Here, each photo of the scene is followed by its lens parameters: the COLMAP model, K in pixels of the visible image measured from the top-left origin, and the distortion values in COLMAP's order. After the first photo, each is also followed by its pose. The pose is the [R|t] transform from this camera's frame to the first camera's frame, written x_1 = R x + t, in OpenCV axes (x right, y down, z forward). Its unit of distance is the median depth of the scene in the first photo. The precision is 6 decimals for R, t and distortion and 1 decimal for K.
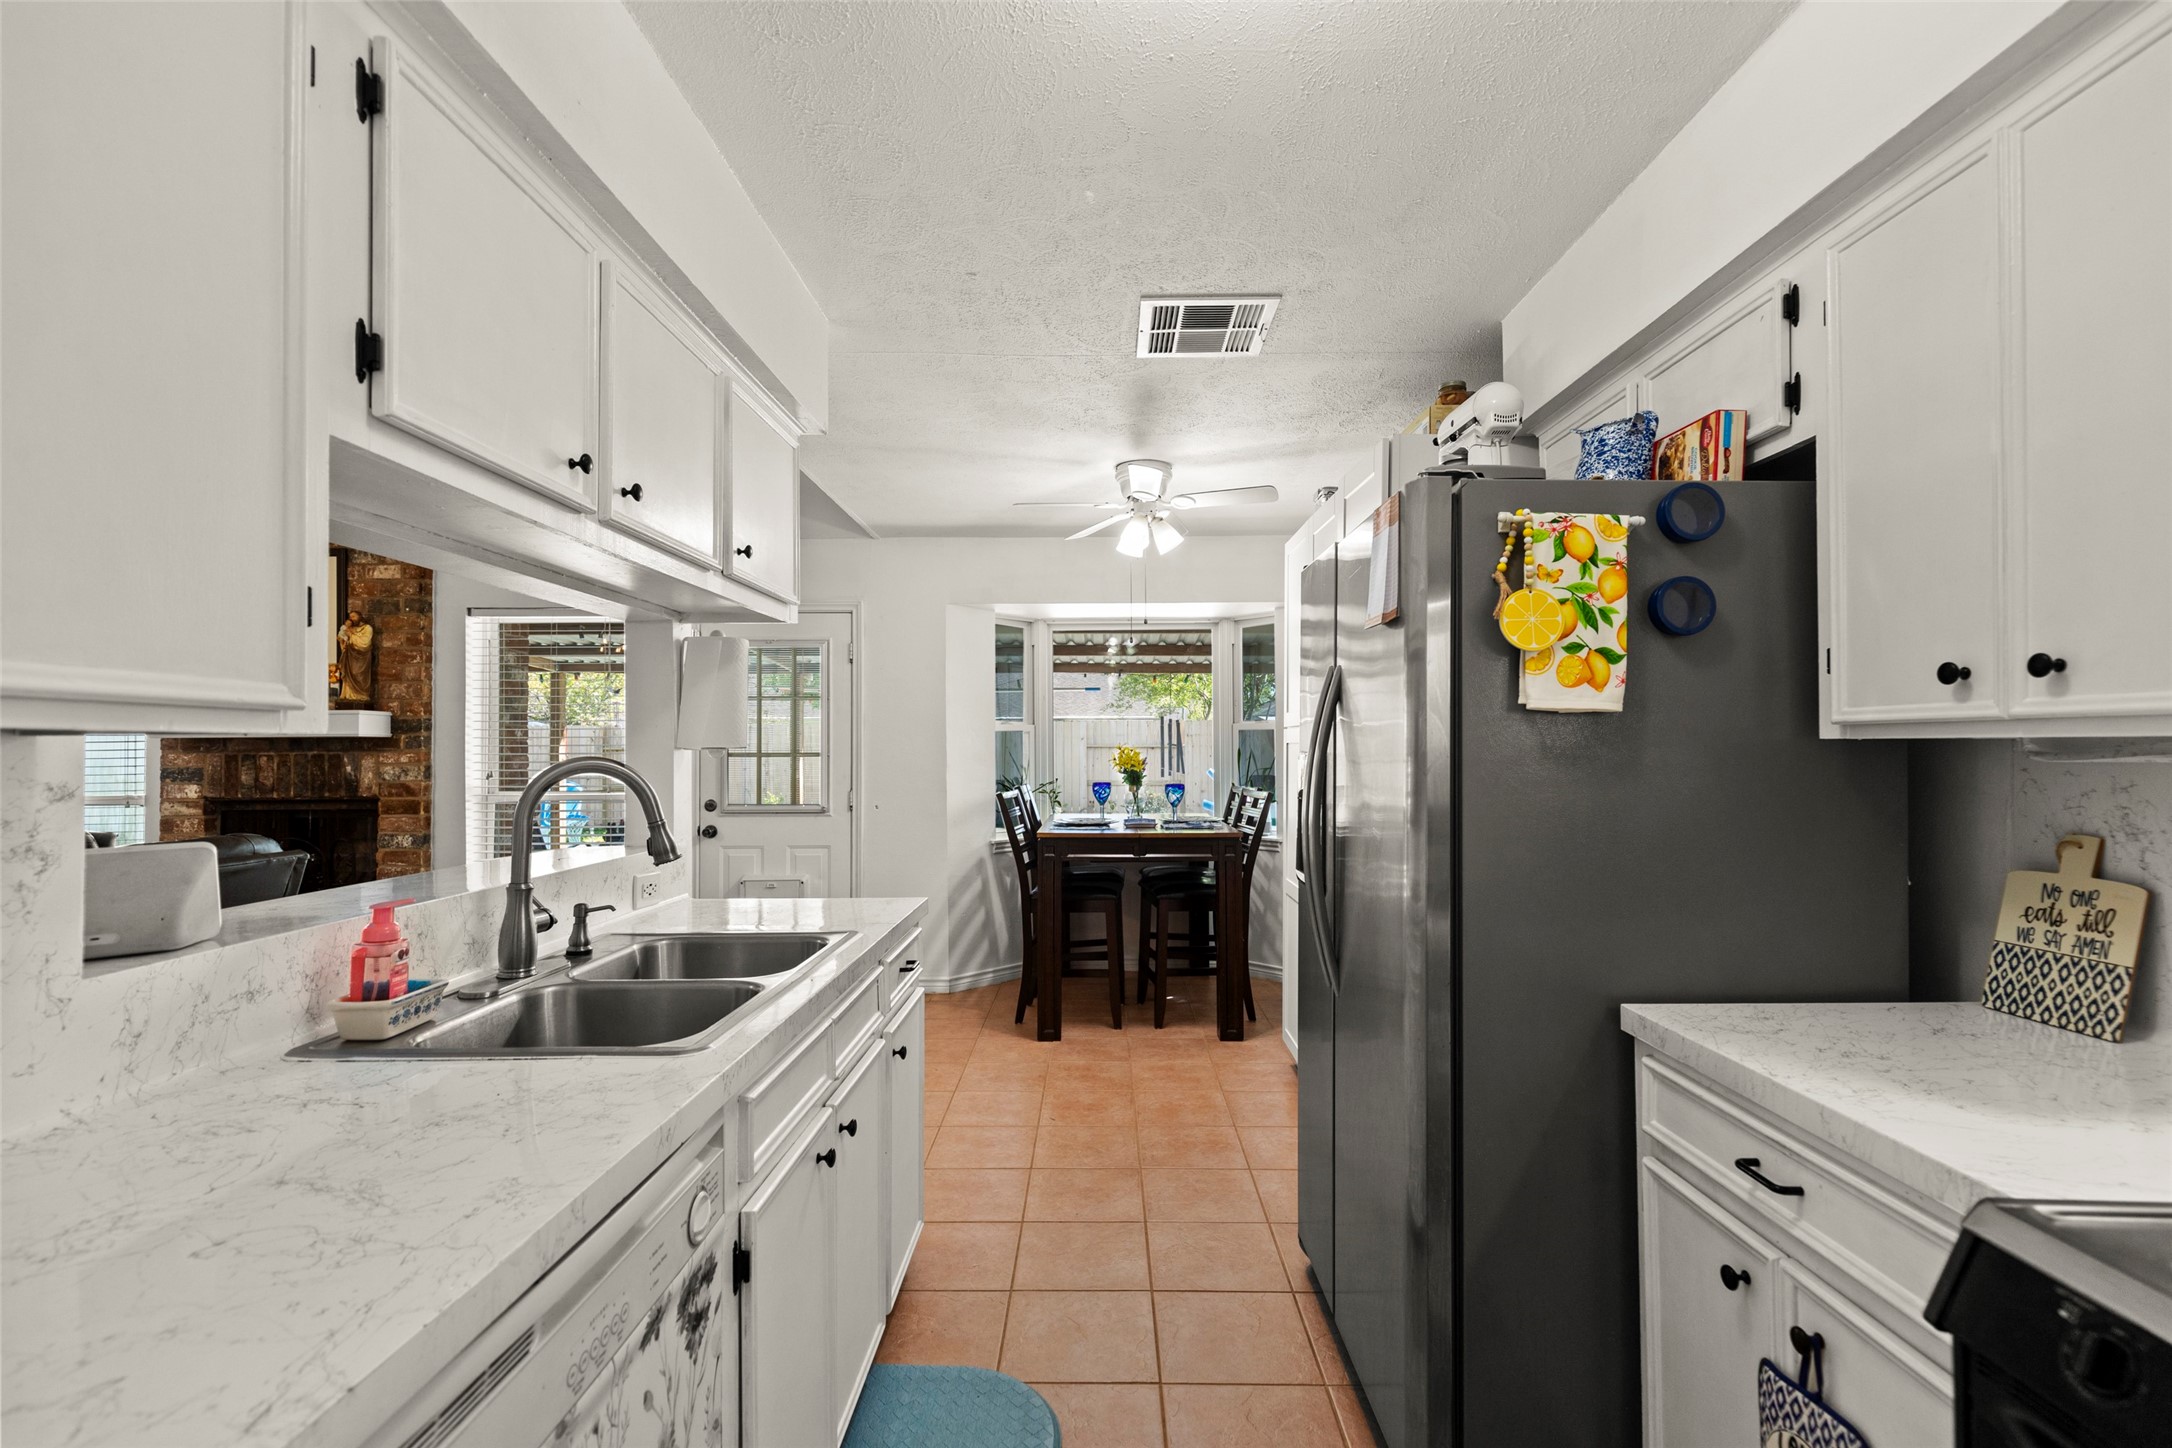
lens RADIAL K [[973.1, 0, 1093.6], [0, 973.1, 728.7], [0, 0, 1]] dist [0.008264, -0.000941]
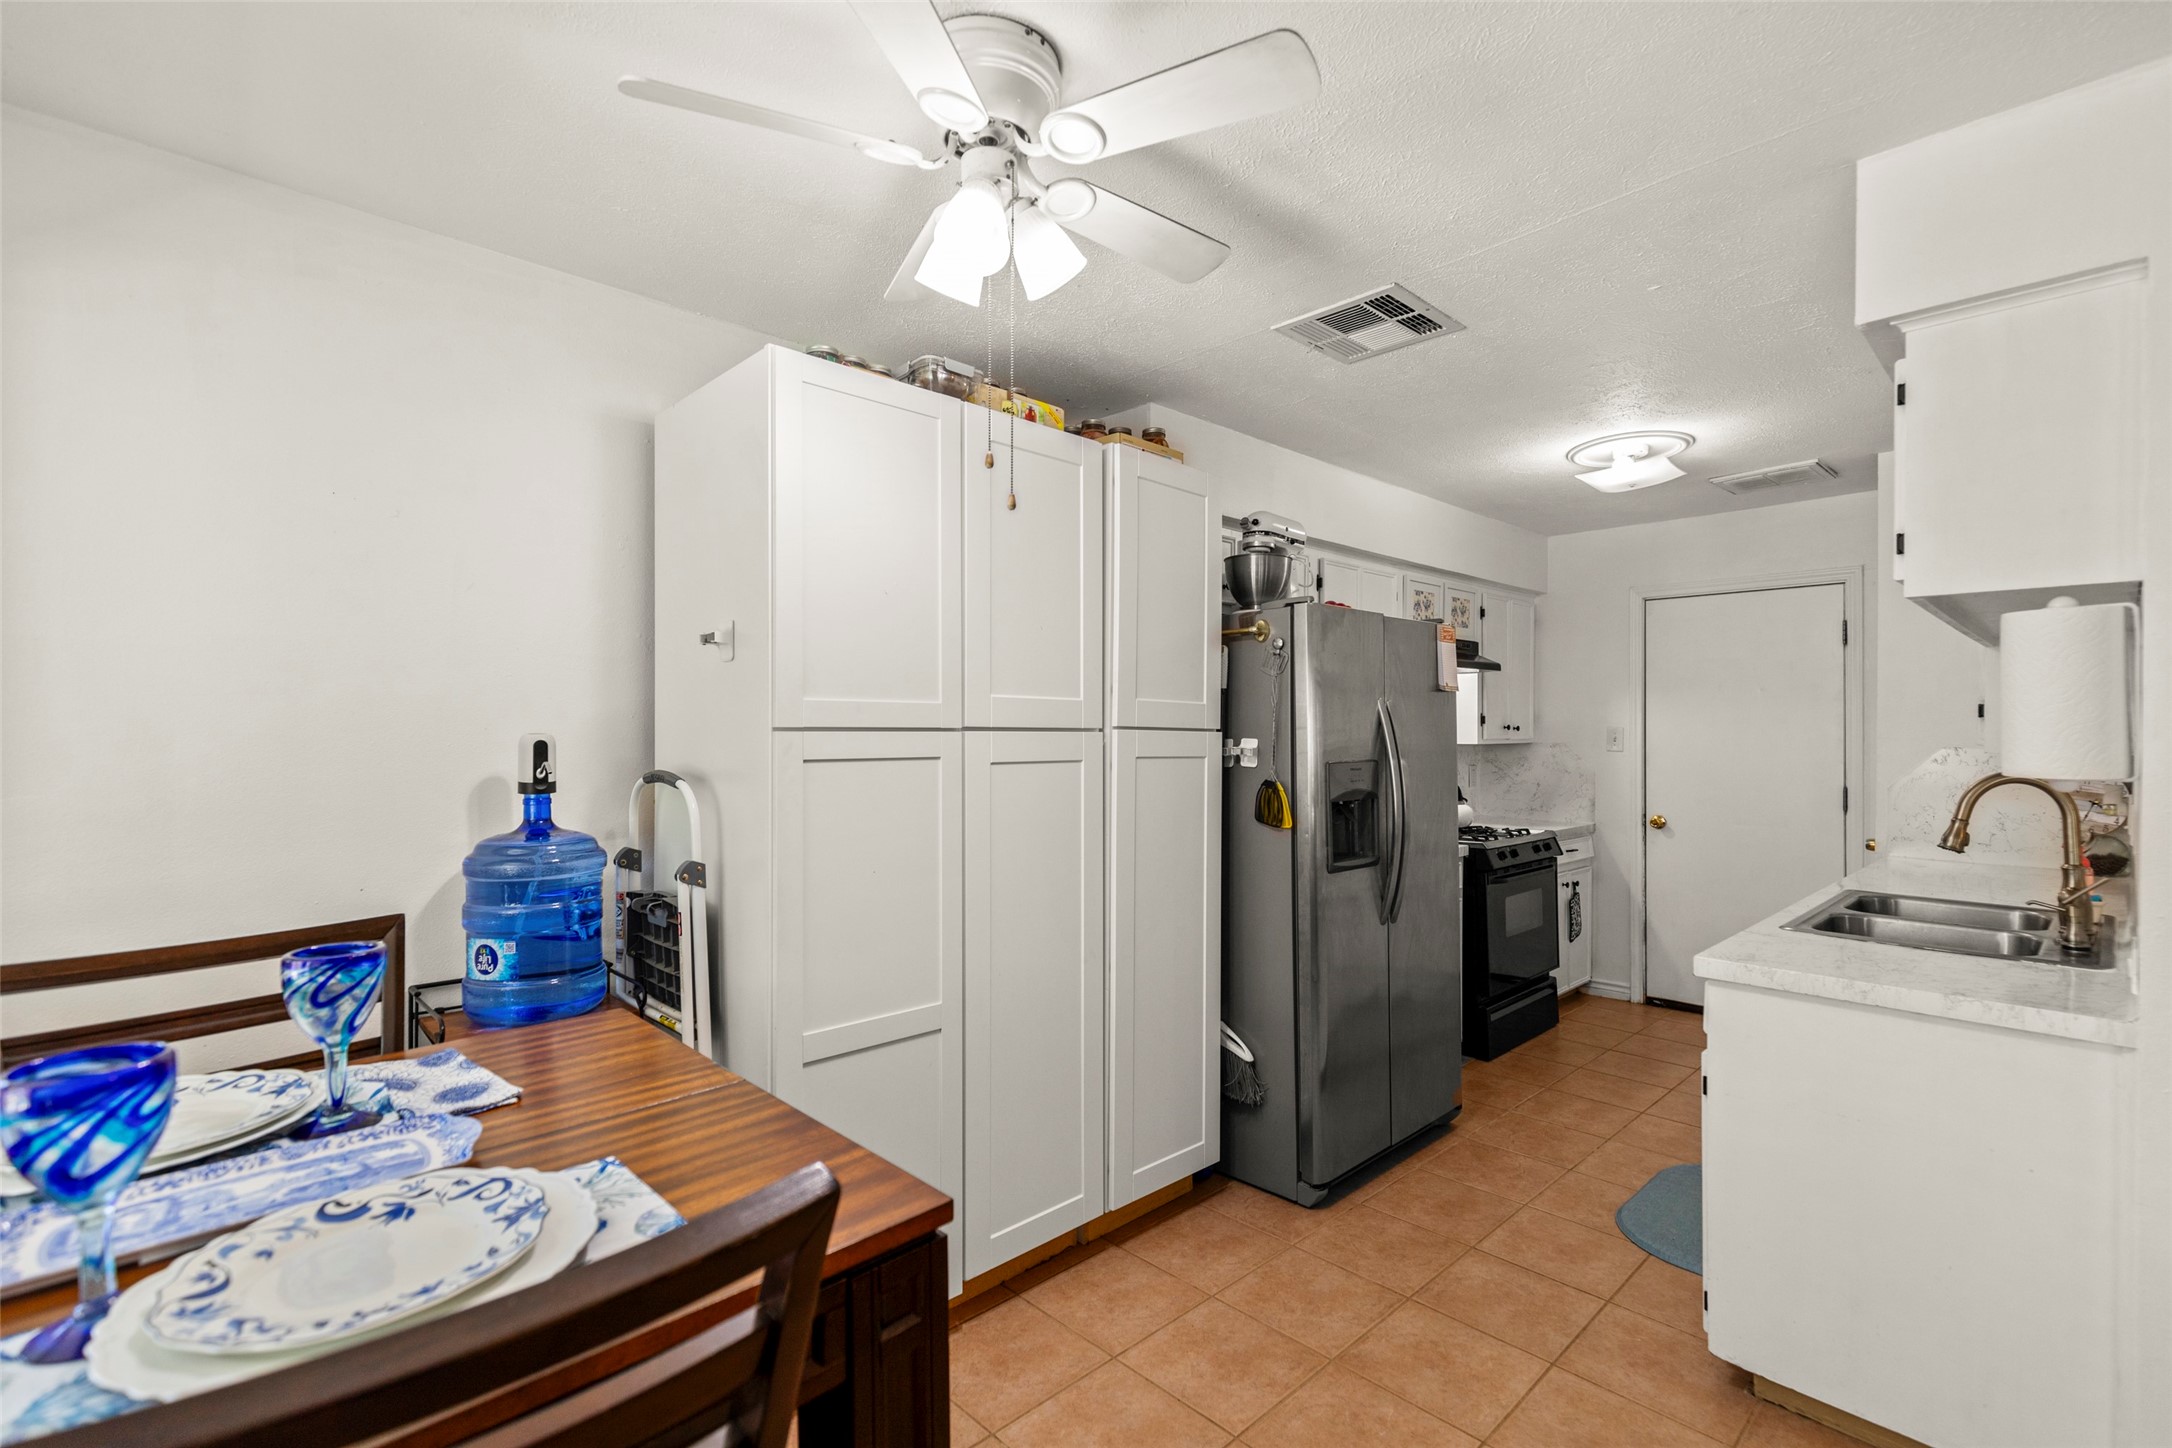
lens RADIAL K [[977.8, 0, 1083.5], [0, 977.8, 726.1], [0, 0, 1]] dist [0.000256, -0.000462]
pose [[-0.693826, 0.003726, 0.720133, -0.196357], [-0.013791, 0.999734, -0.018460, 0.003093], [-0.720010, -0.022739, -0.693591, 0.942062]]
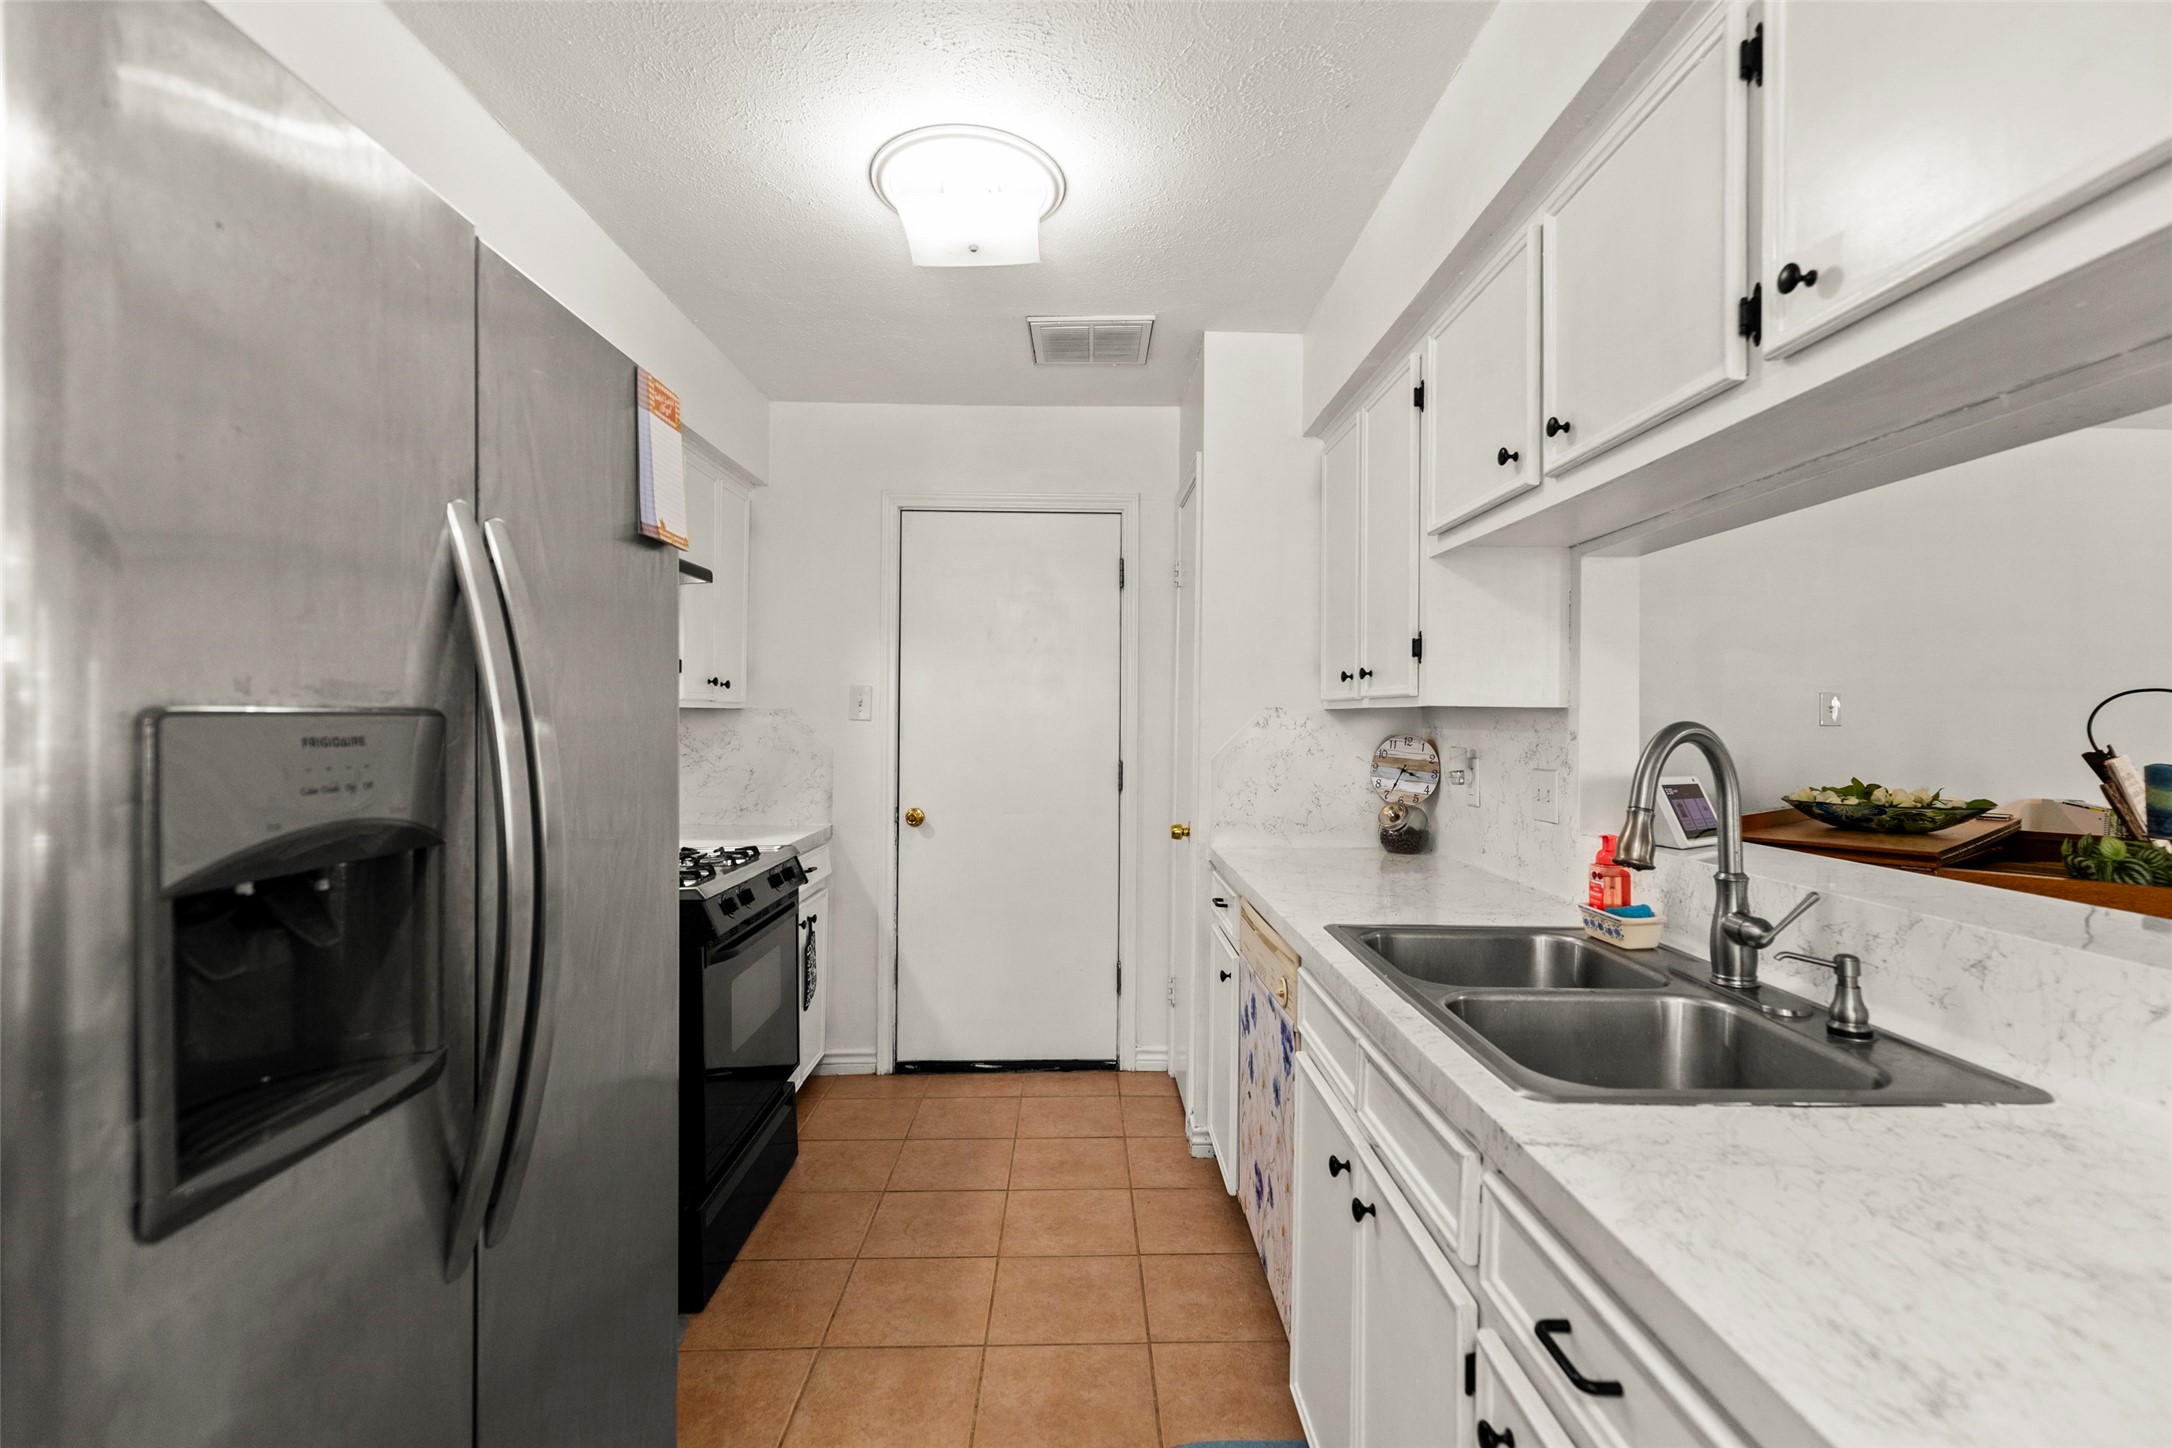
lens RADIAL K [[995.1, 0, 1108.4], [0, 995.1, 700.8], [0, 0, 1]] dist [0.011346, -0.000183]
pose [[-0.999057, -0.004881, -0.043150, -0.006575], [-0.003318, 0.999339, -0.036210, 0.013978], [0.043298, -0.036033, -0.998412, 0.591141]]
